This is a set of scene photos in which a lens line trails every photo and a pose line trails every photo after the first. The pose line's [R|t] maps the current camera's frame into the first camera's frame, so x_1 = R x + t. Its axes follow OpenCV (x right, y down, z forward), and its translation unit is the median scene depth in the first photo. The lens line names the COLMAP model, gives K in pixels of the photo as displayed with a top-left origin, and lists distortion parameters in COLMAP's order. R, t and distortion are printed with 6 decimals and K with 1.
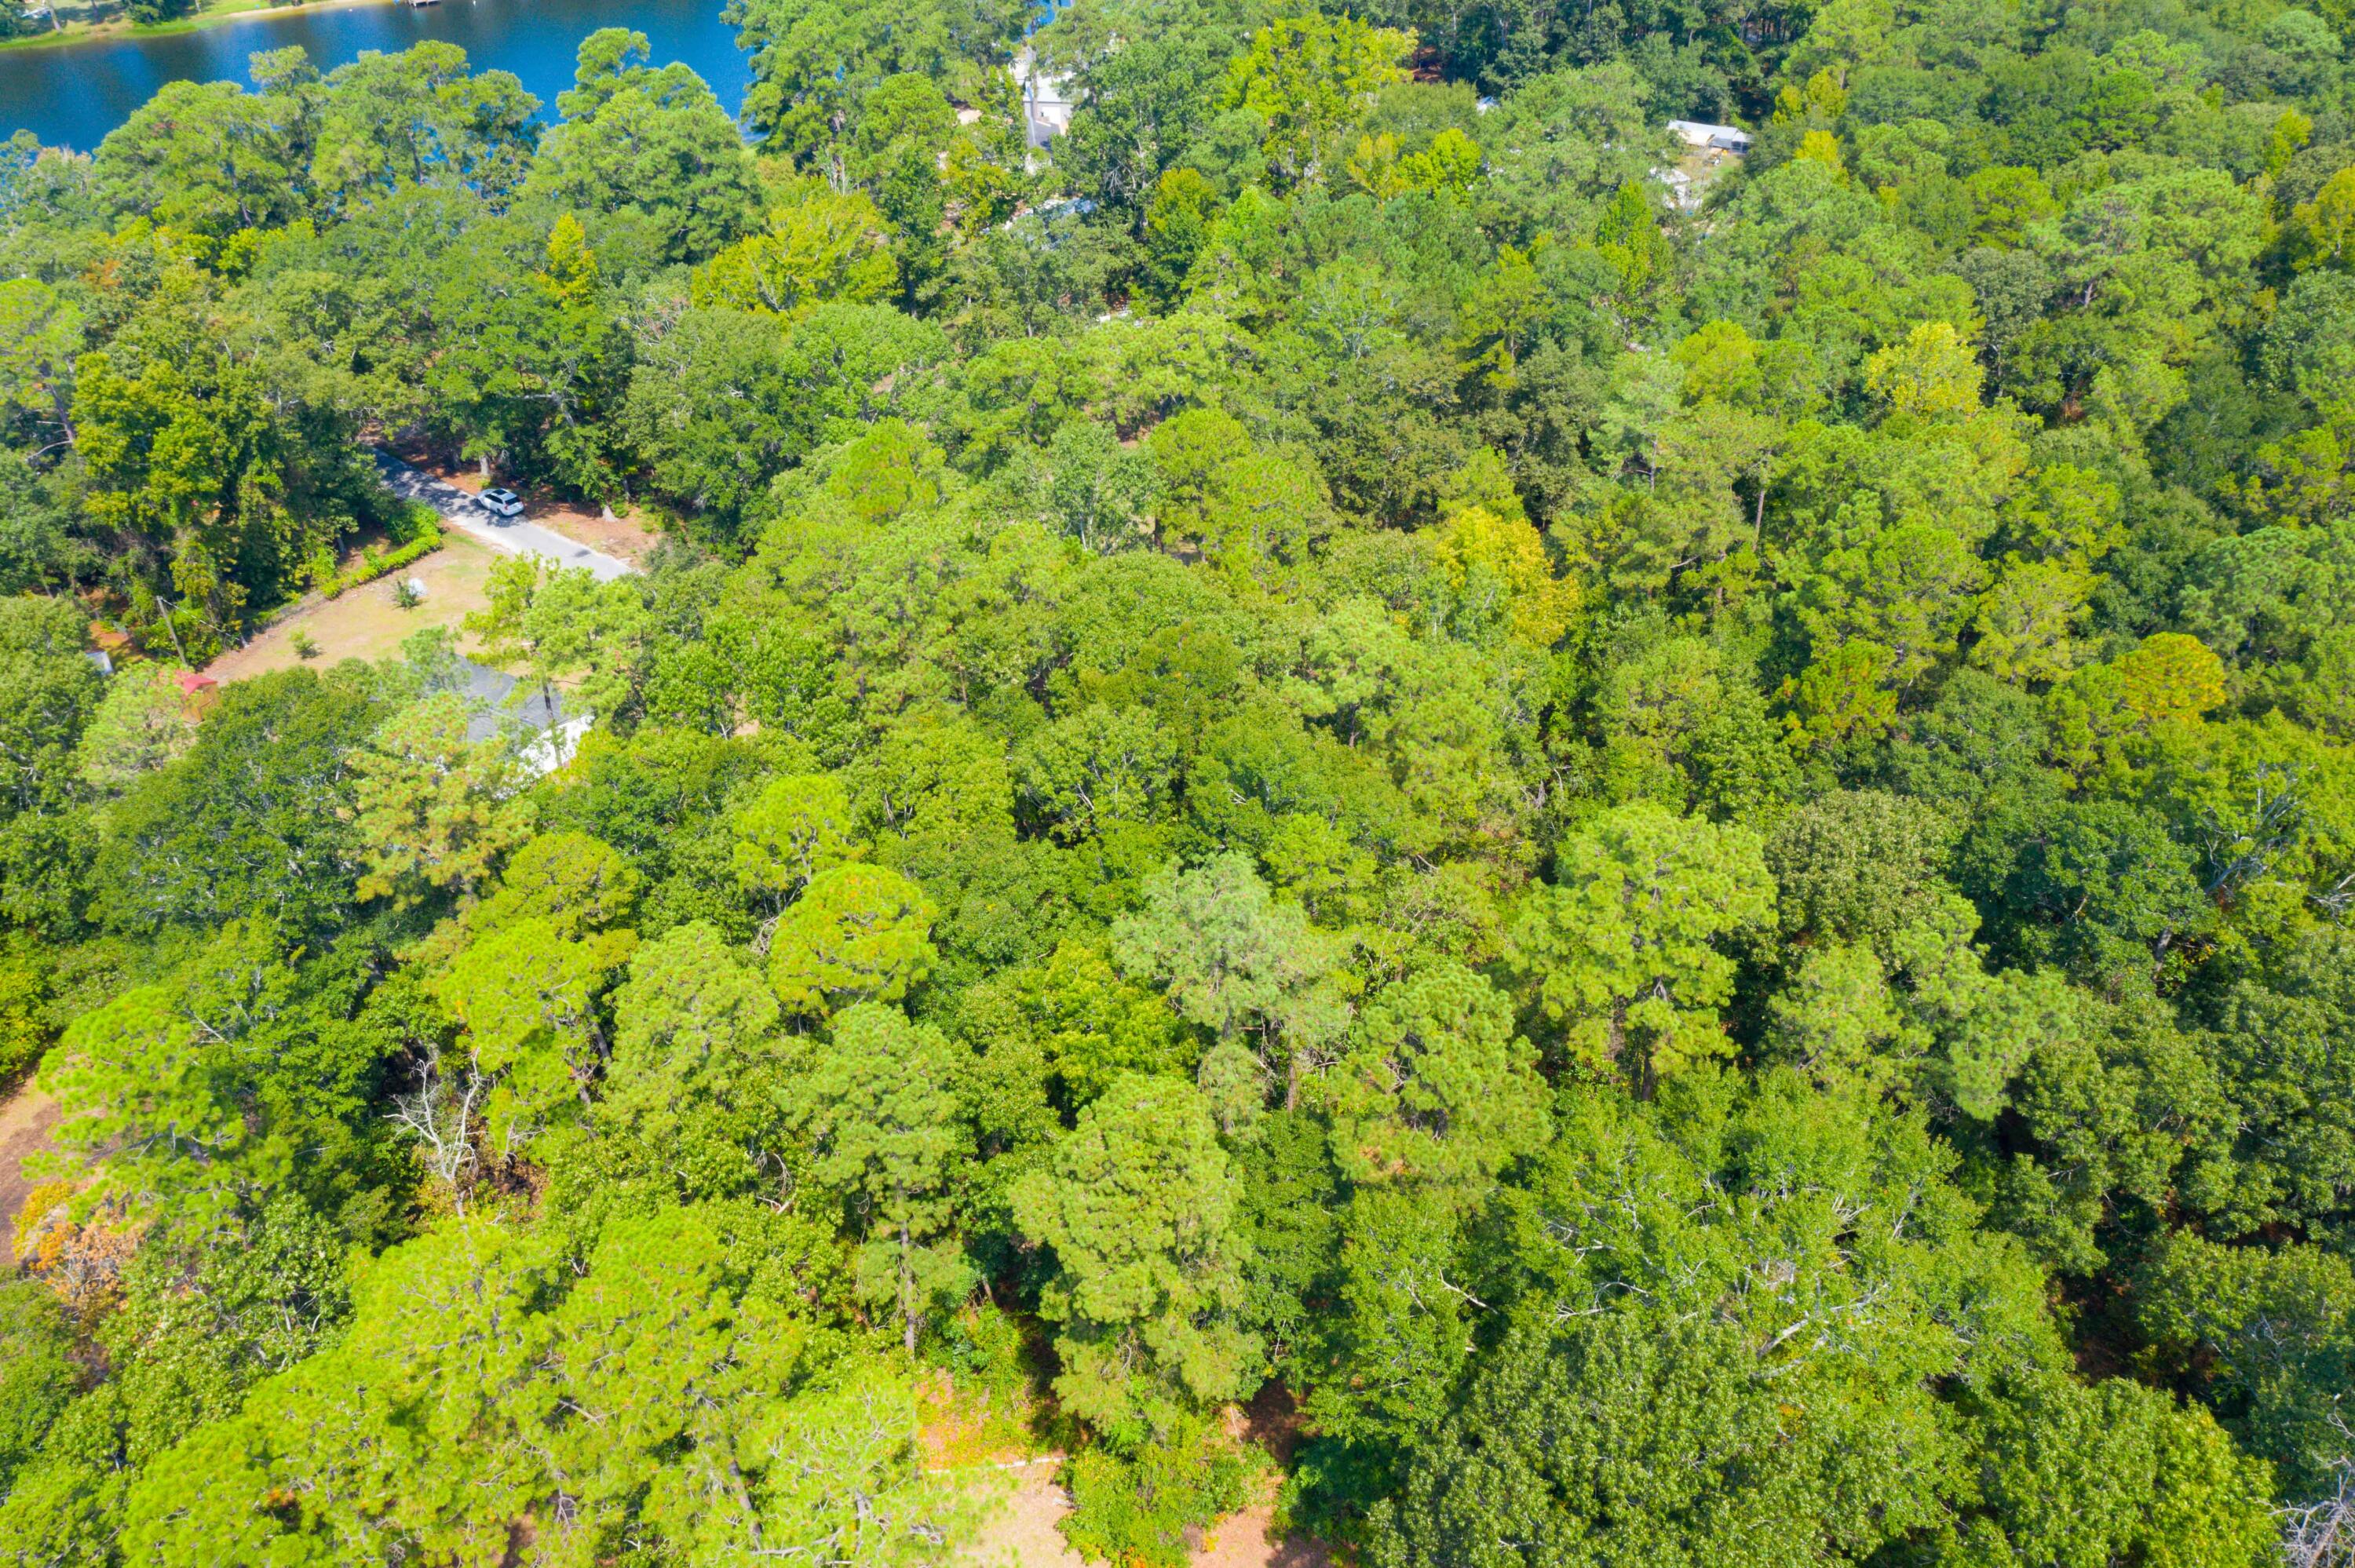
lens RADIAL K [[1905.8, 0, 1177.5], [0, 1905.8, 784.0], [0, 0, 1]] dist [0.056255, -0.053002]
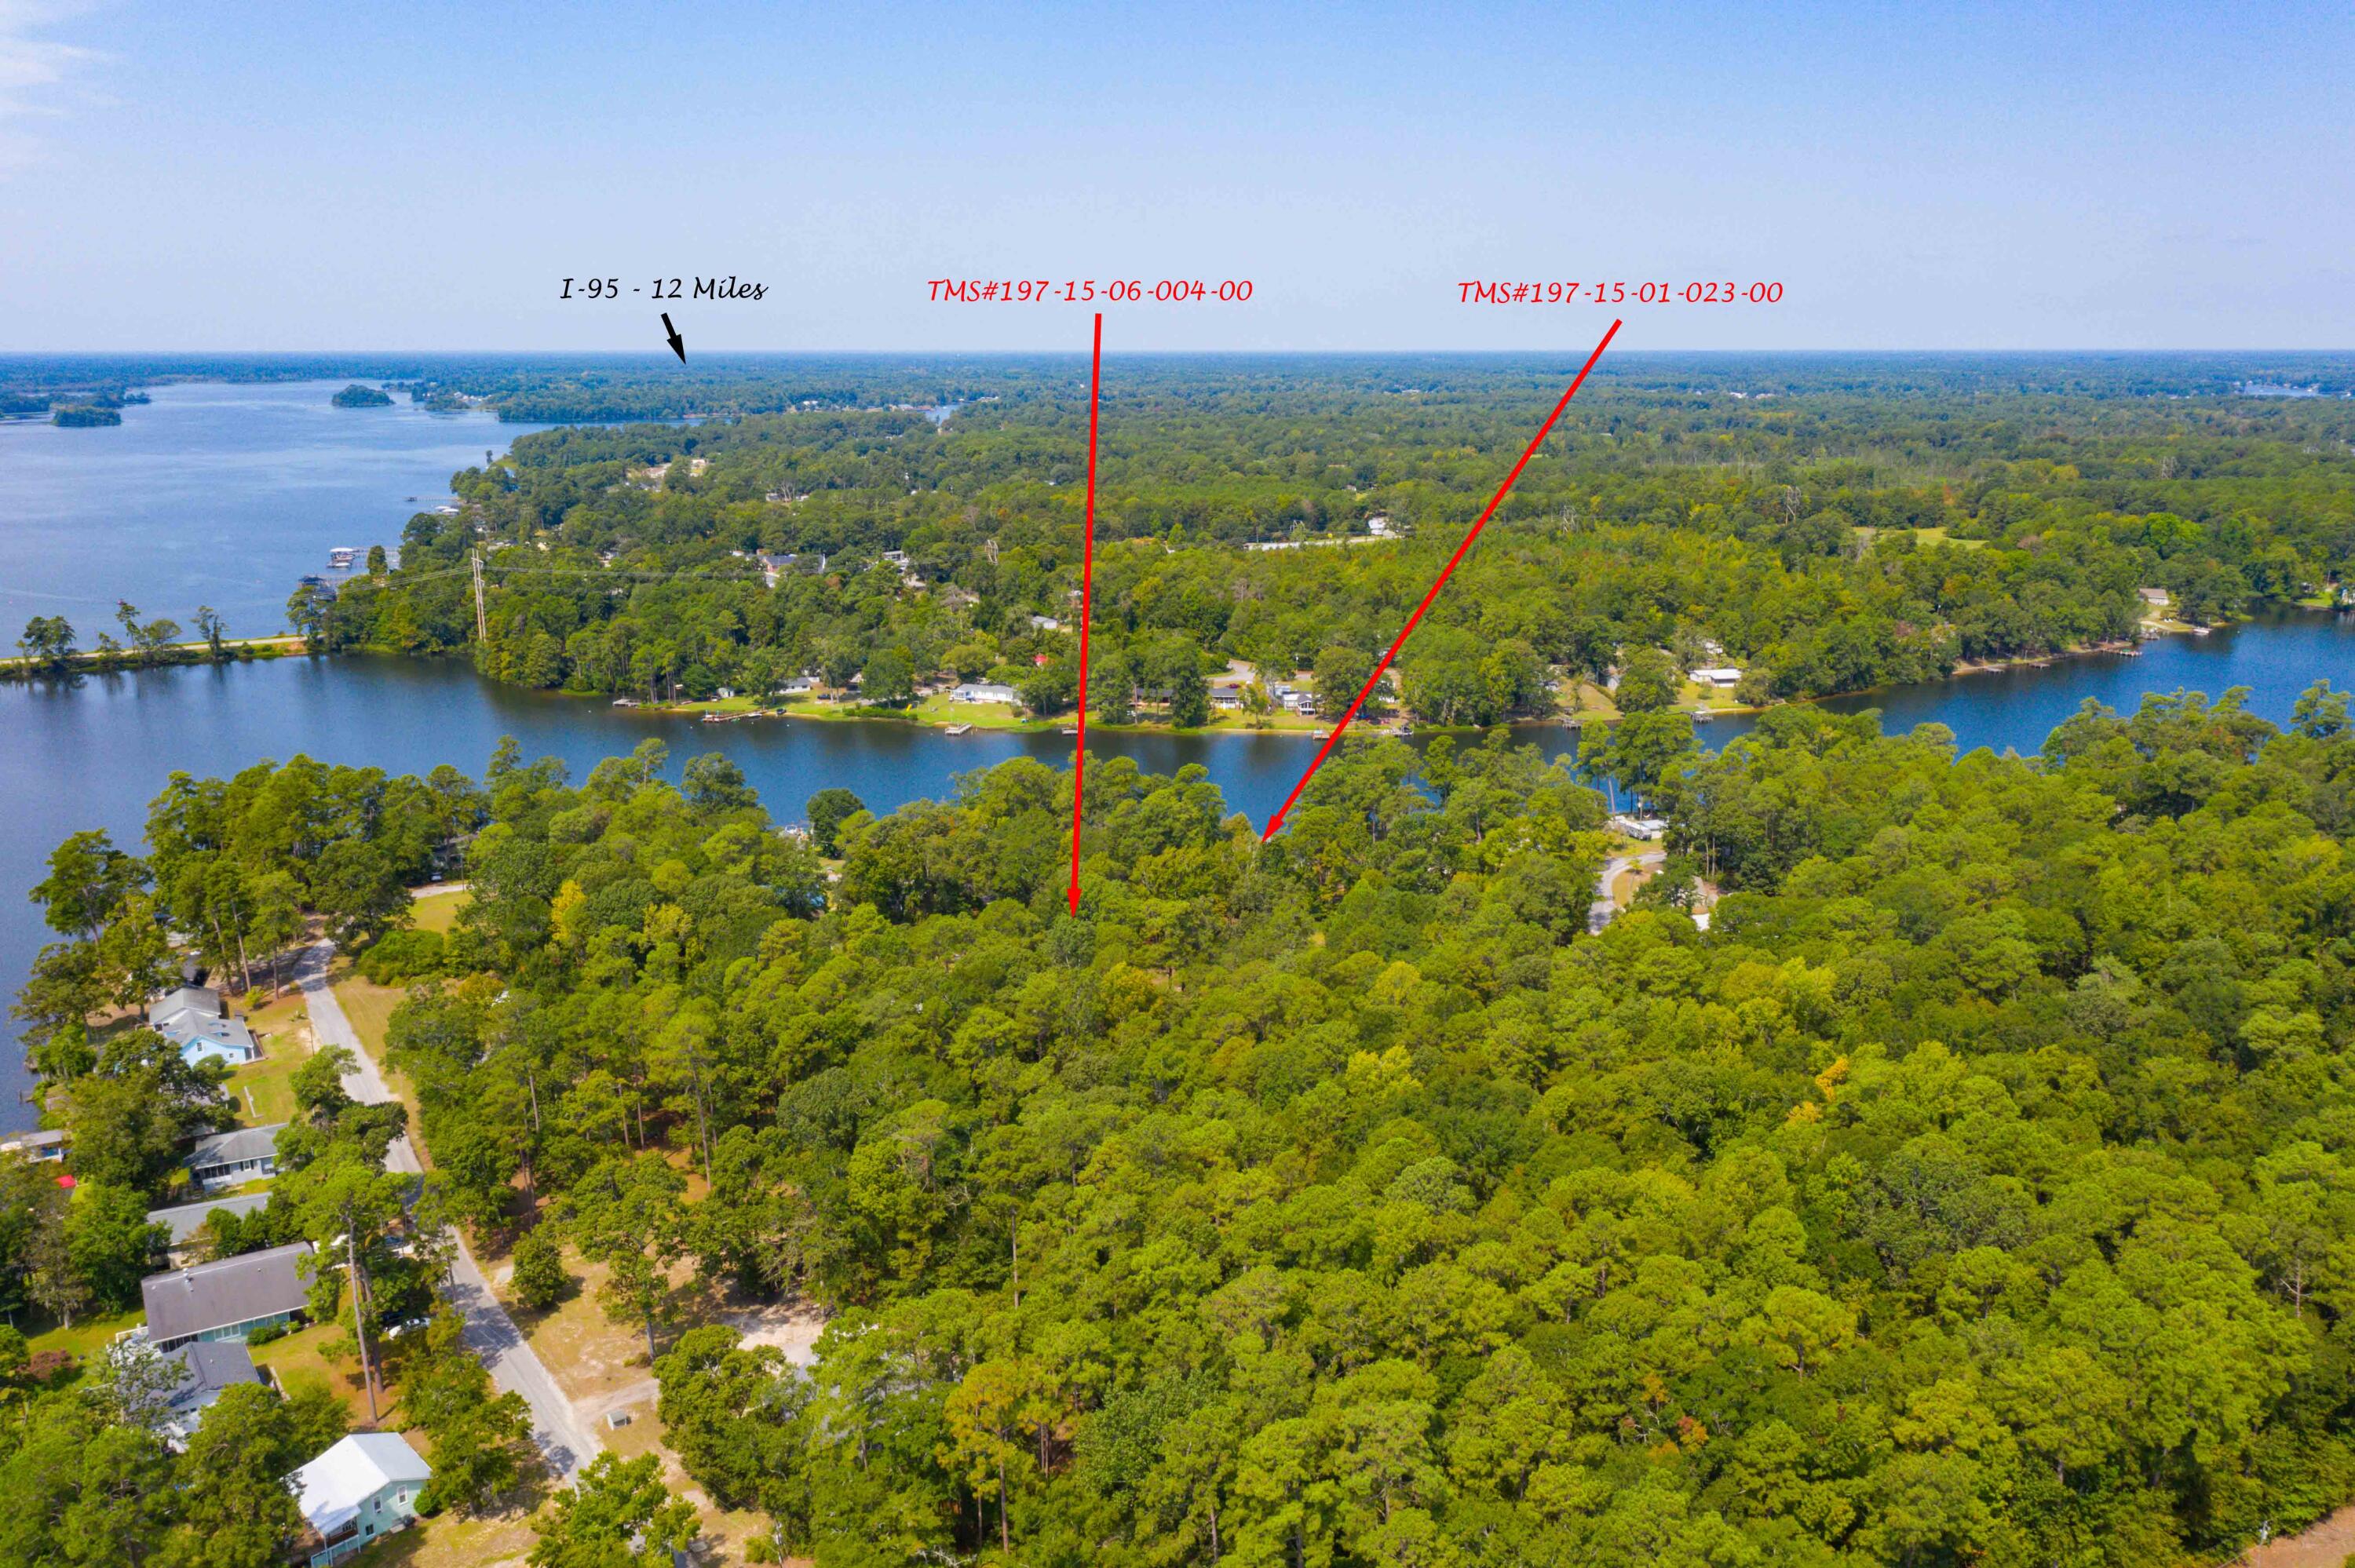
lens RADIAL K [[1905.8, 0, 1177.5], [0, 1905.8, 784.0], [0, 0, 1]] dist [0.056255, -0.053002]
pose [[0.765865, 0.156293, -0.623718, 1.036104], [-0.362221, 0.906322, -0.217664, 0.067868], [0.531270, 0.392624, 0.750732, -0.545026]]
